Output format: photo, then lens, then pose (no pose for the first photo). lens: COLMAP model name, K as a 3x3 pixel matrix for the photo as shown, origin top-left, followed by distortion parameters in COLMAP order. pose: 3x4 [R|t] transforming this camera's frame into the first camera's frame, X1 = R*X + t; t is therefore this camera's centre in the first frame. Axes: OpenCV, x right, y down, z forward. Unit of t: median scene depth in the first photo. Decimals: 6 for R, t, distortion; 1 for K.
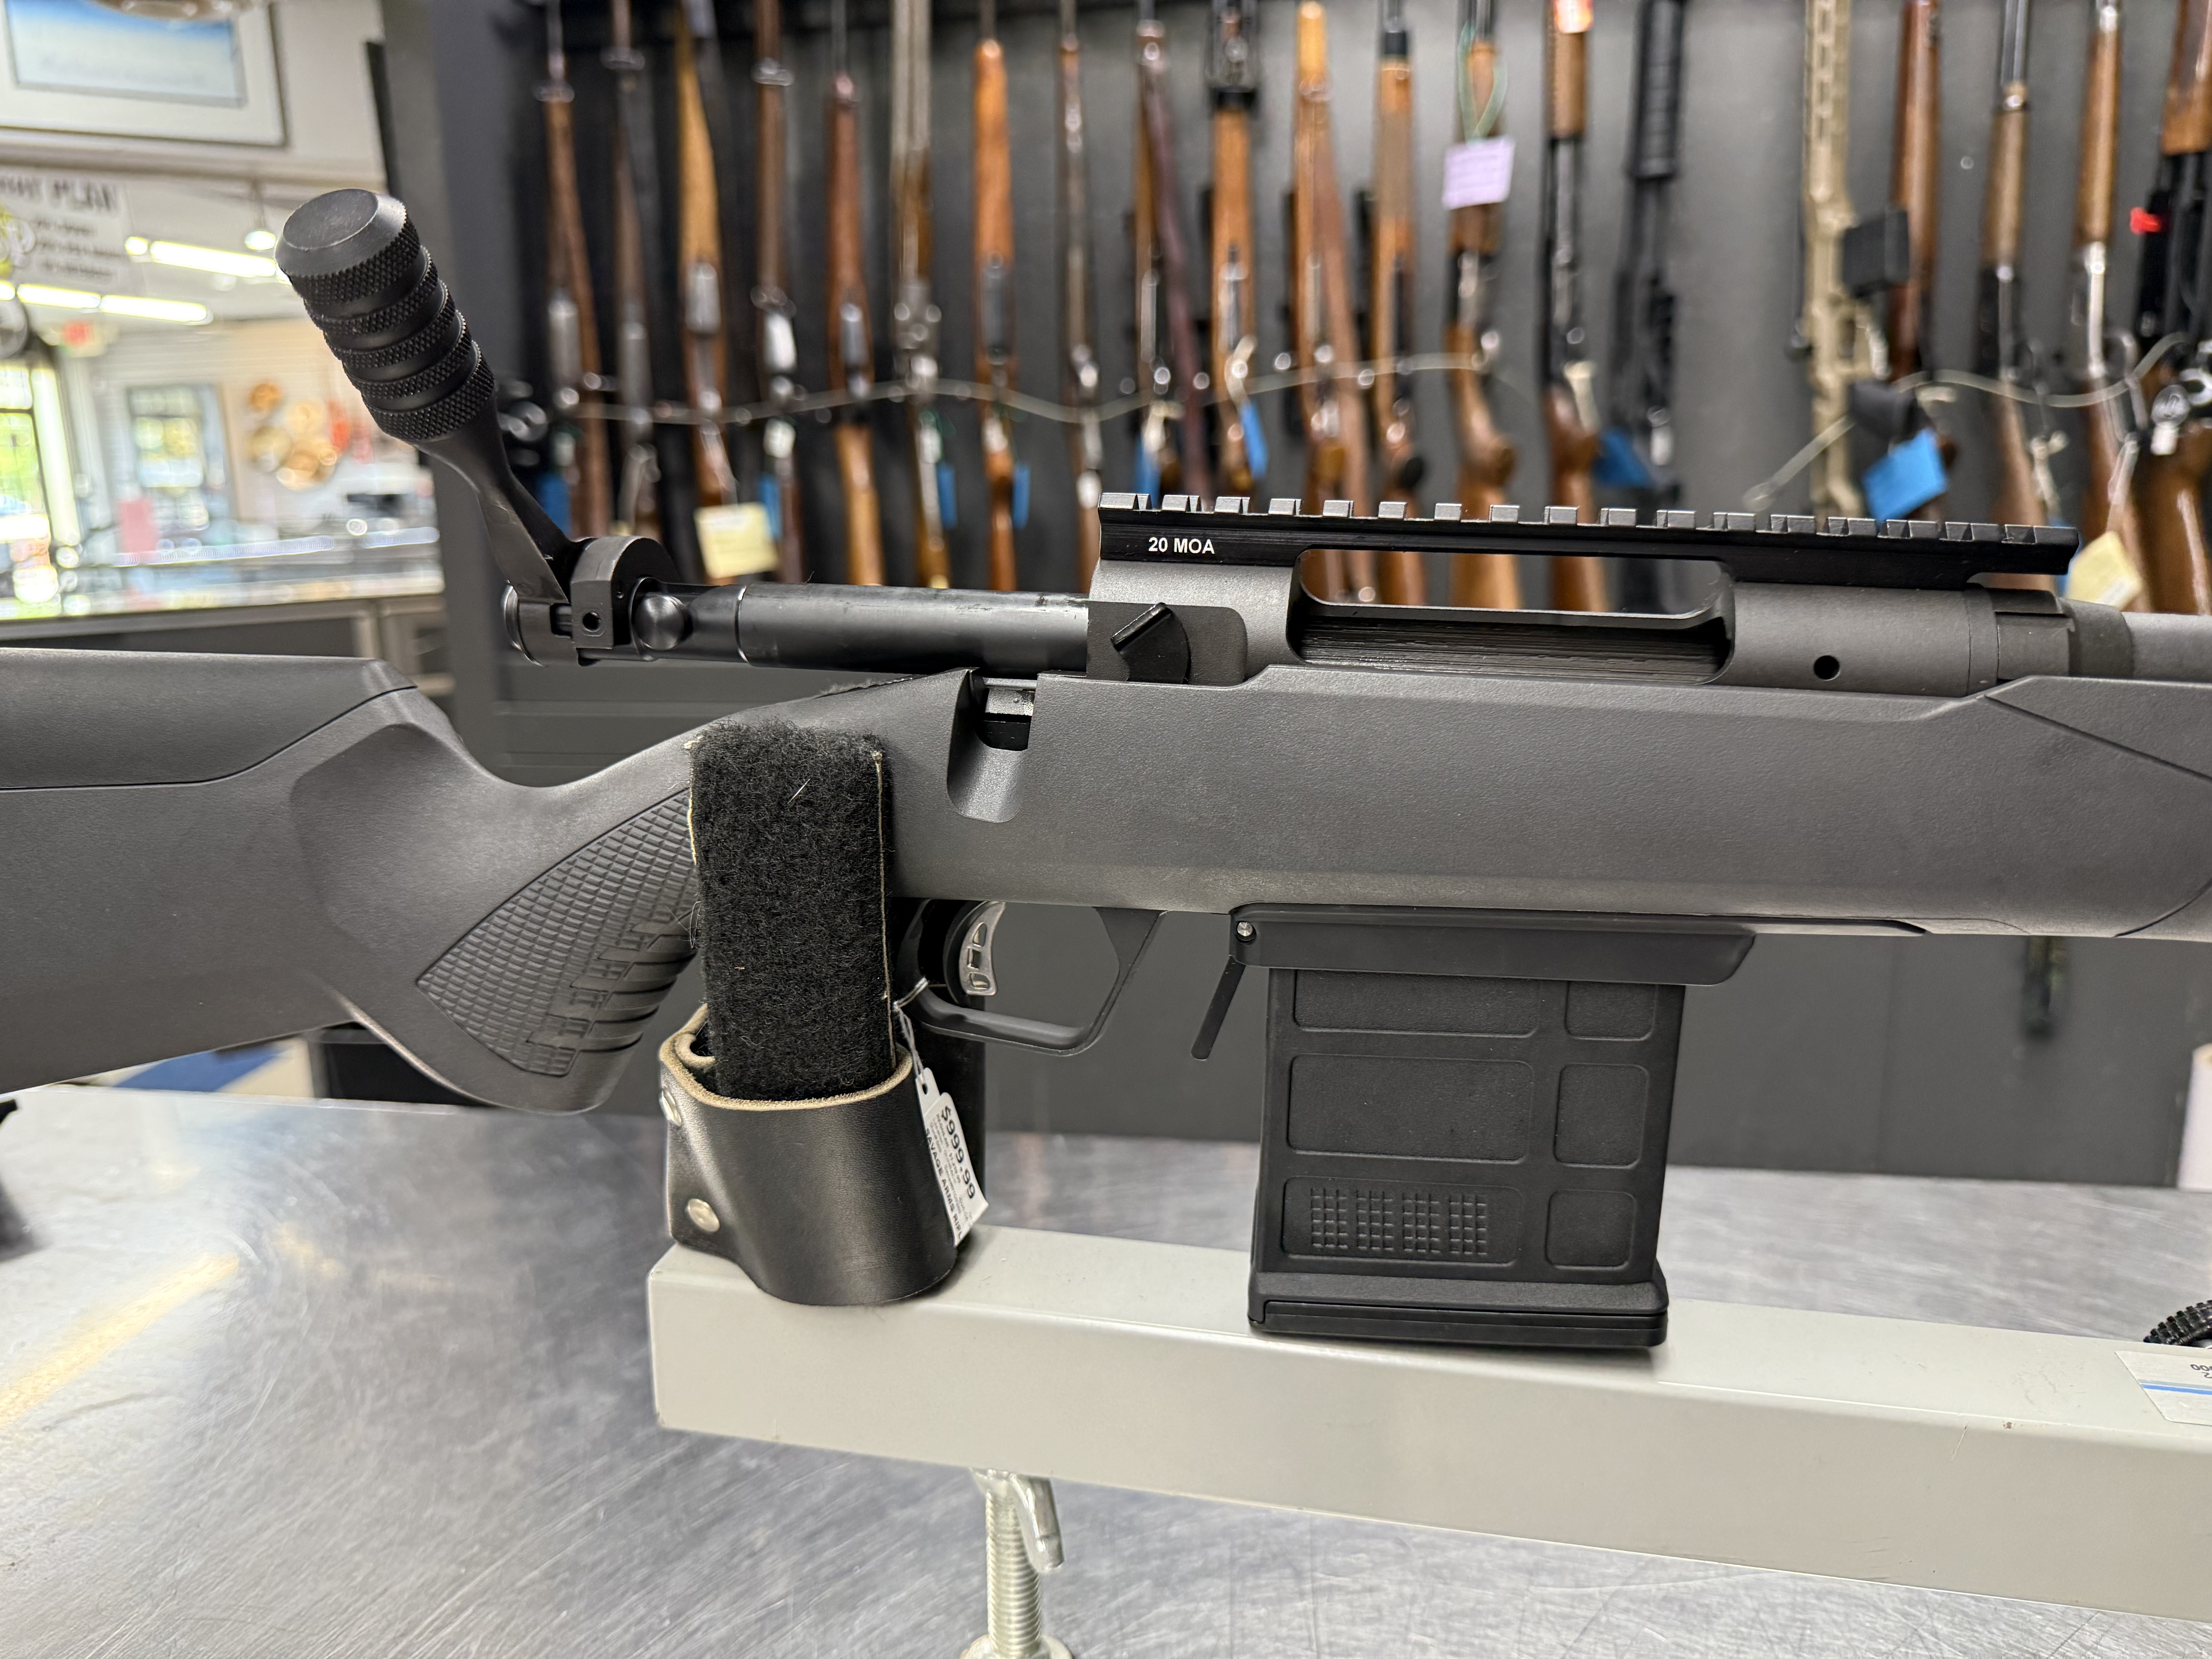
lens RADIAL K [[1595.7, 0, 1106.0], [0, 1595.7, 829.5], [0, 0, 1]] dist [0.009603, -0.047478]
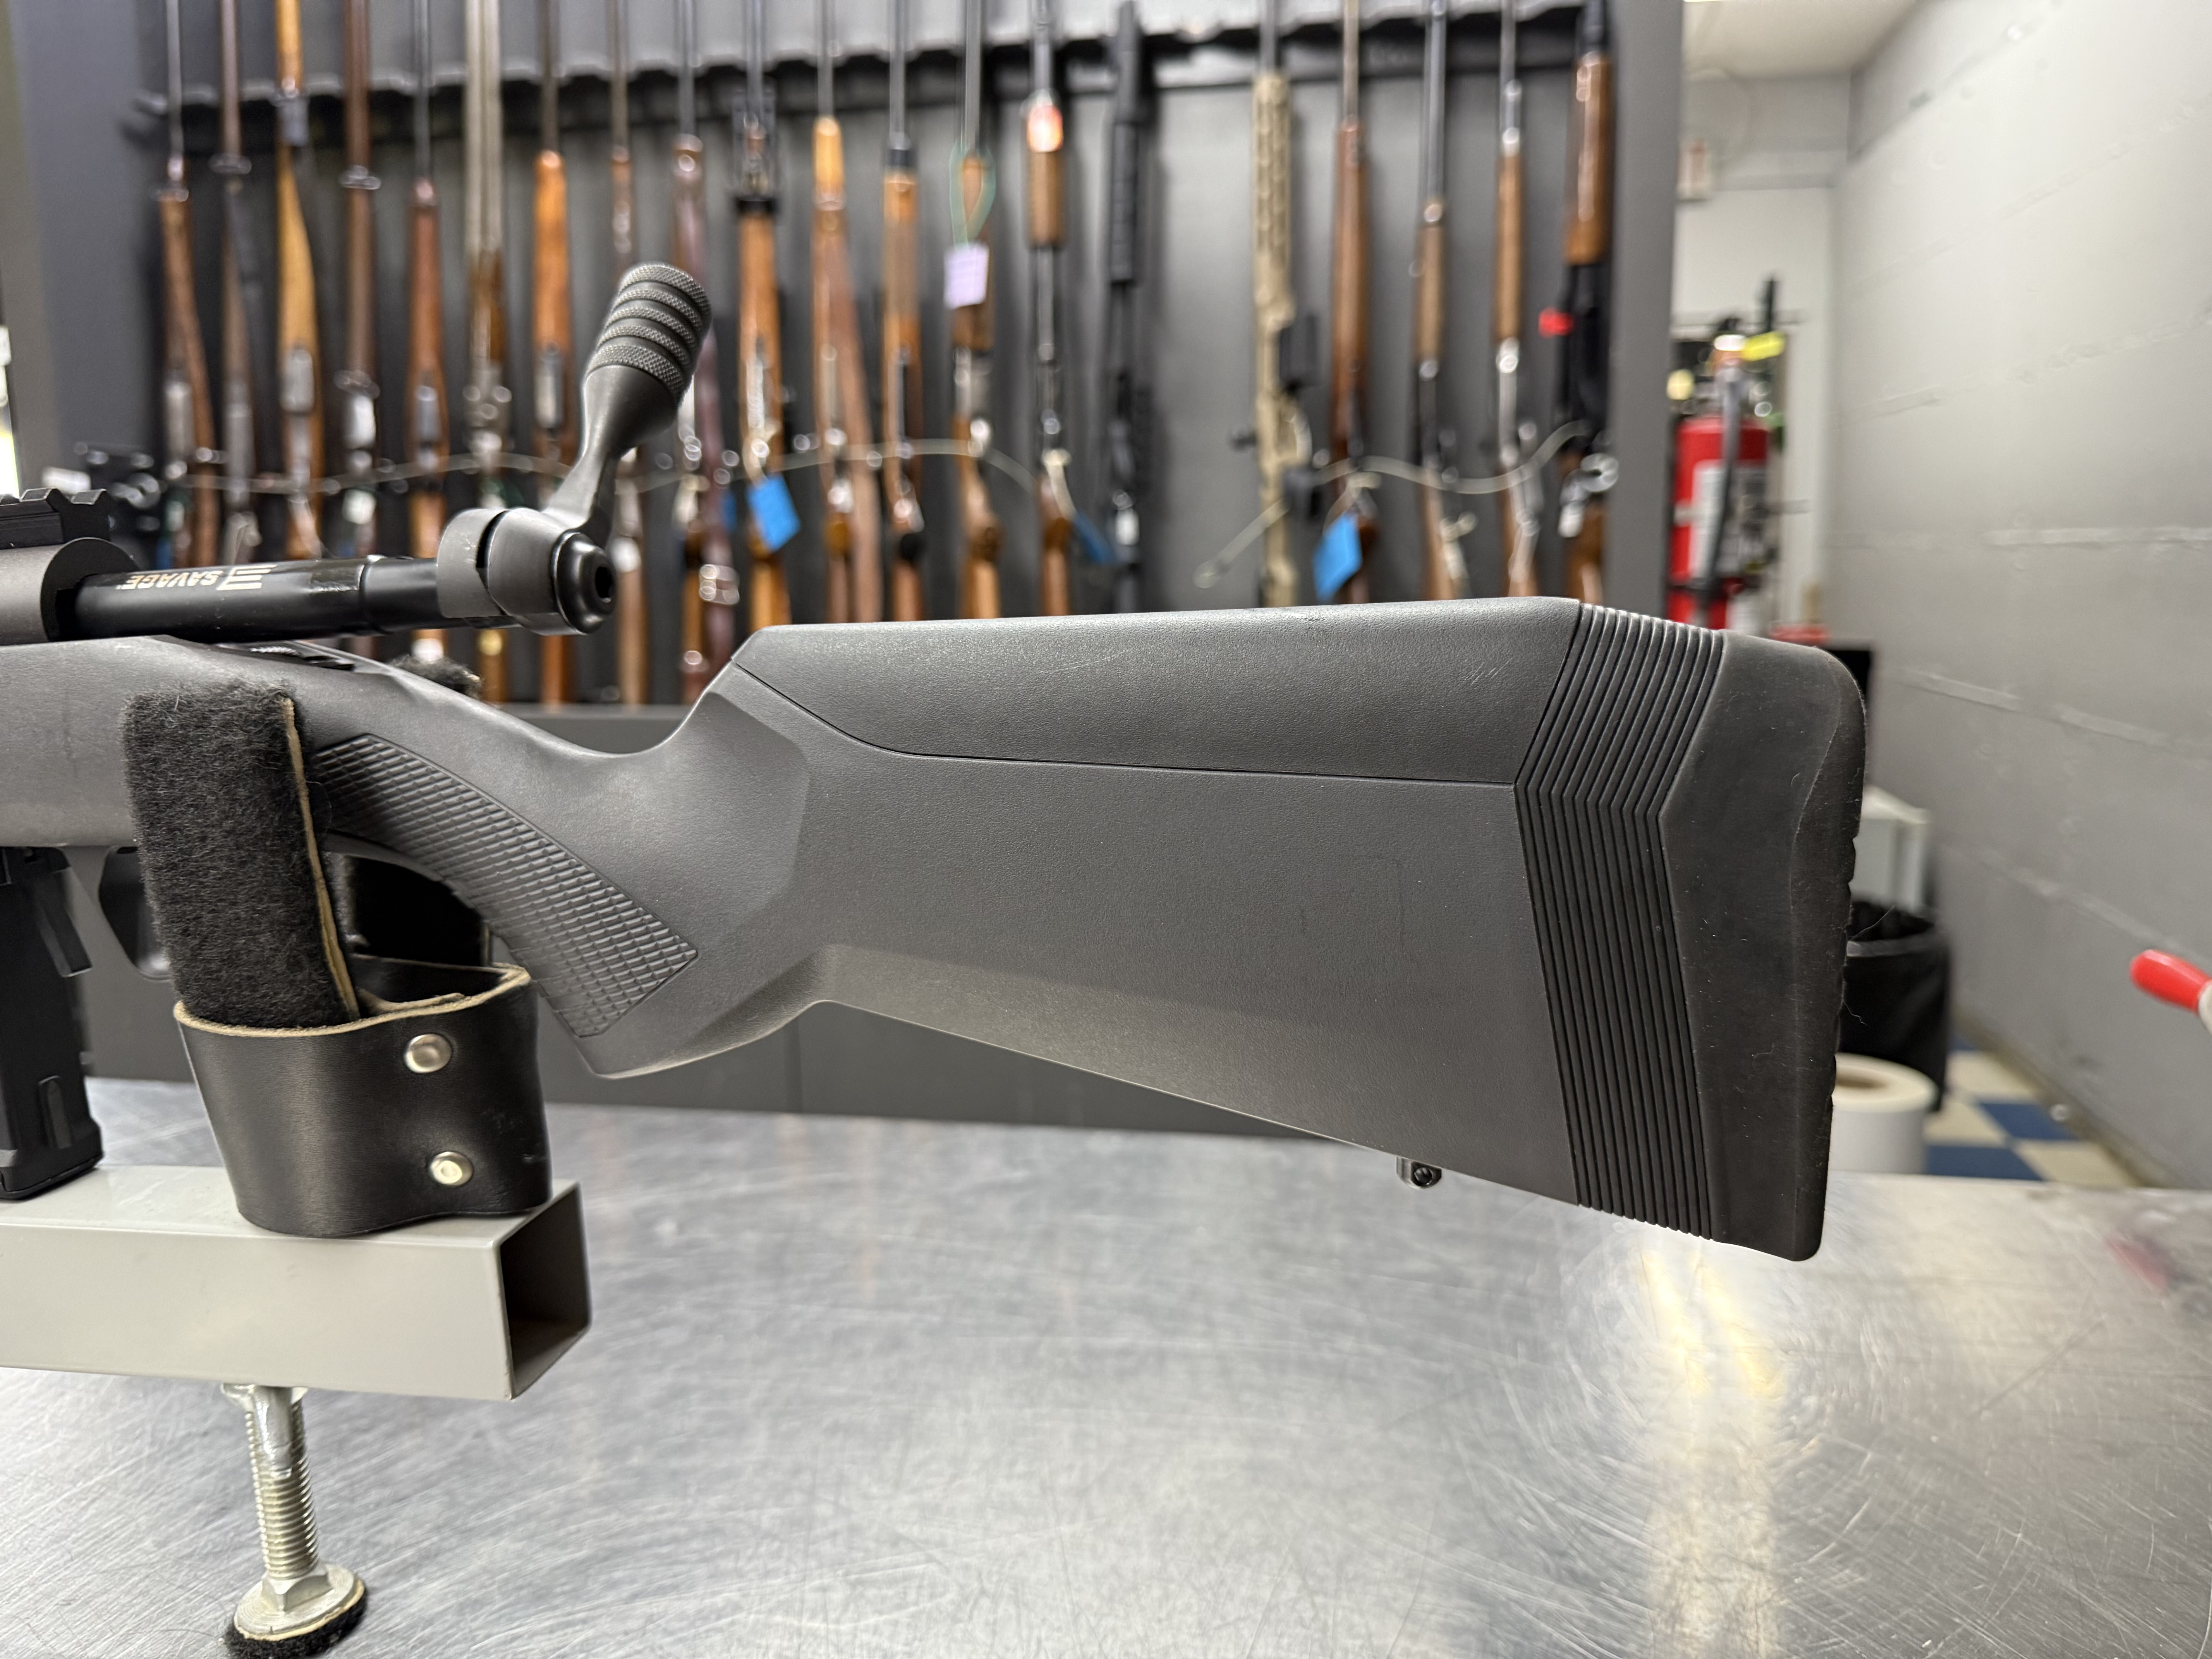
lens RADIAL K [[1595.7, 0, 1106.0], [0, 1595.7, 829.5], [0, 0, 1]] dist [0.009603, -0.047478]
pose [[0.999895, 0.012378, 0.007557, 0.316917], [-0.012026, 0.998916, -0.044966, 0.018462], [-0.008106, 0.044871, 0.998960, -0.084120]]
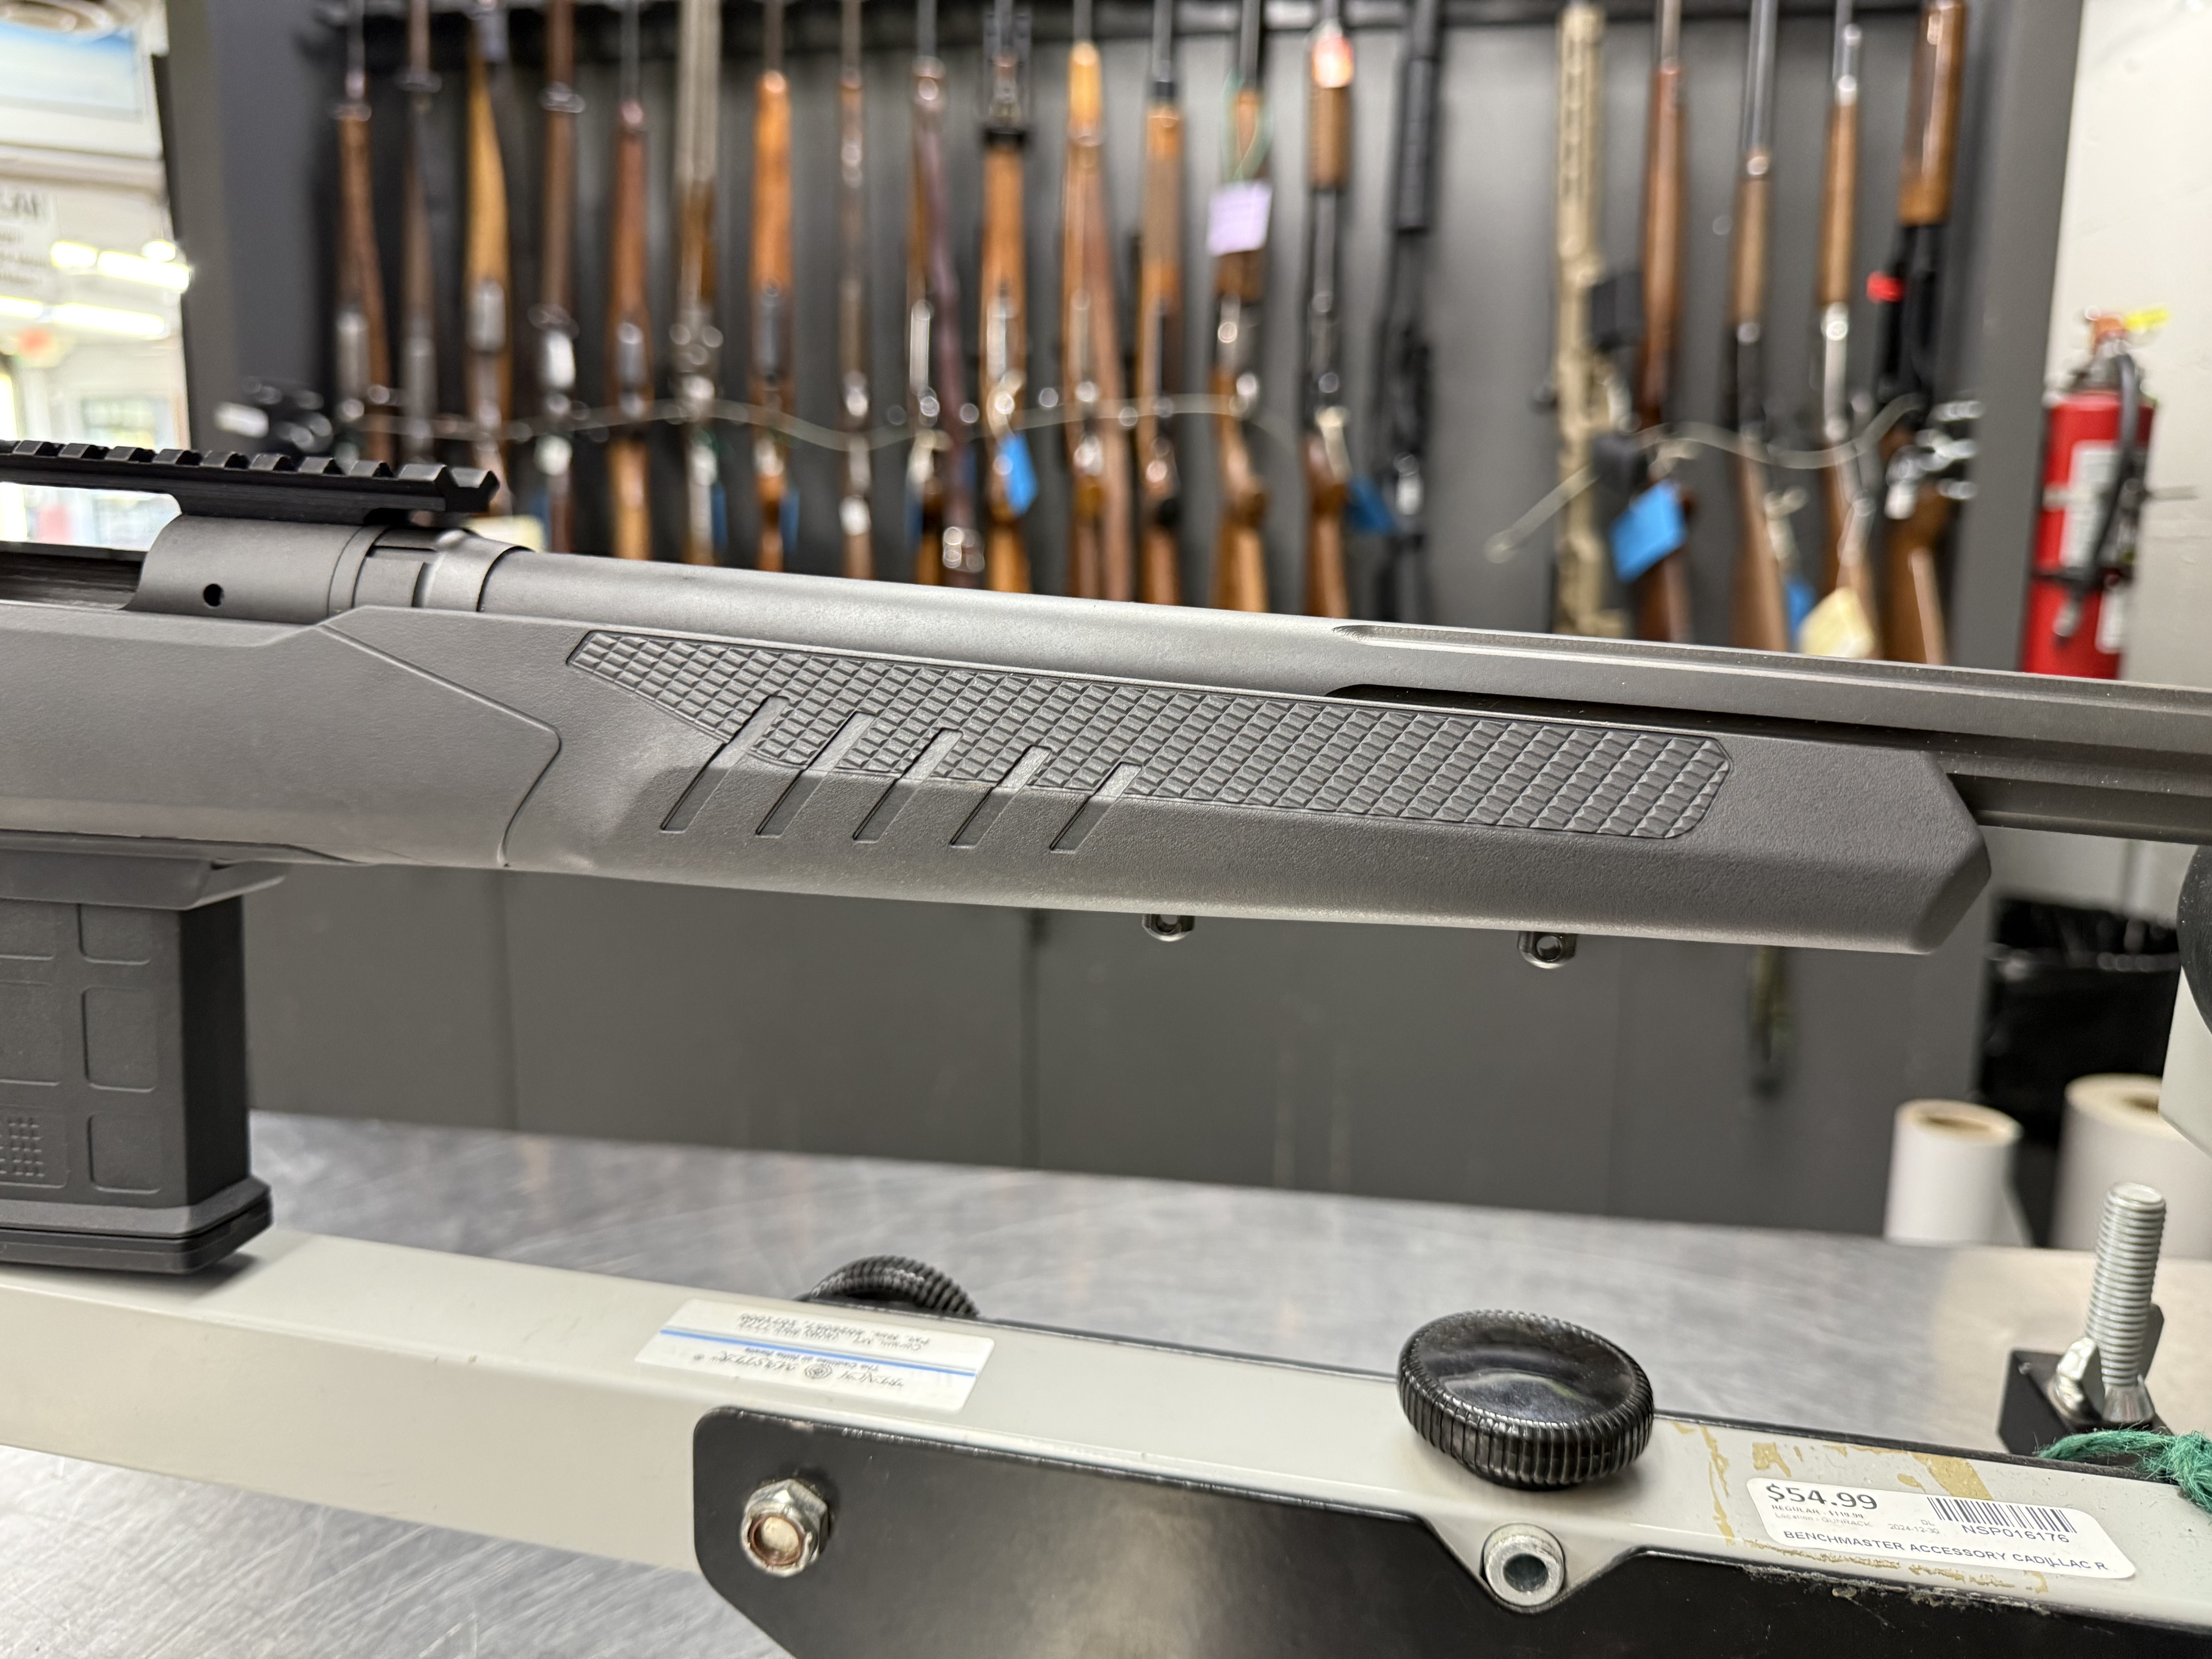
lens RADIAL K [[1612.0, 0, 1106.1], [0, 1612.0, 800.6], [0, 0, 1]] dist [0.005712, -0.058864]
pose [[0.999289, 0.033242, 0.017788, 0.138471], [-0.032371, 0.998361, -0.047201, 0.008383], [-0.019328, 0.046591, 0.998727, -0.005851]]
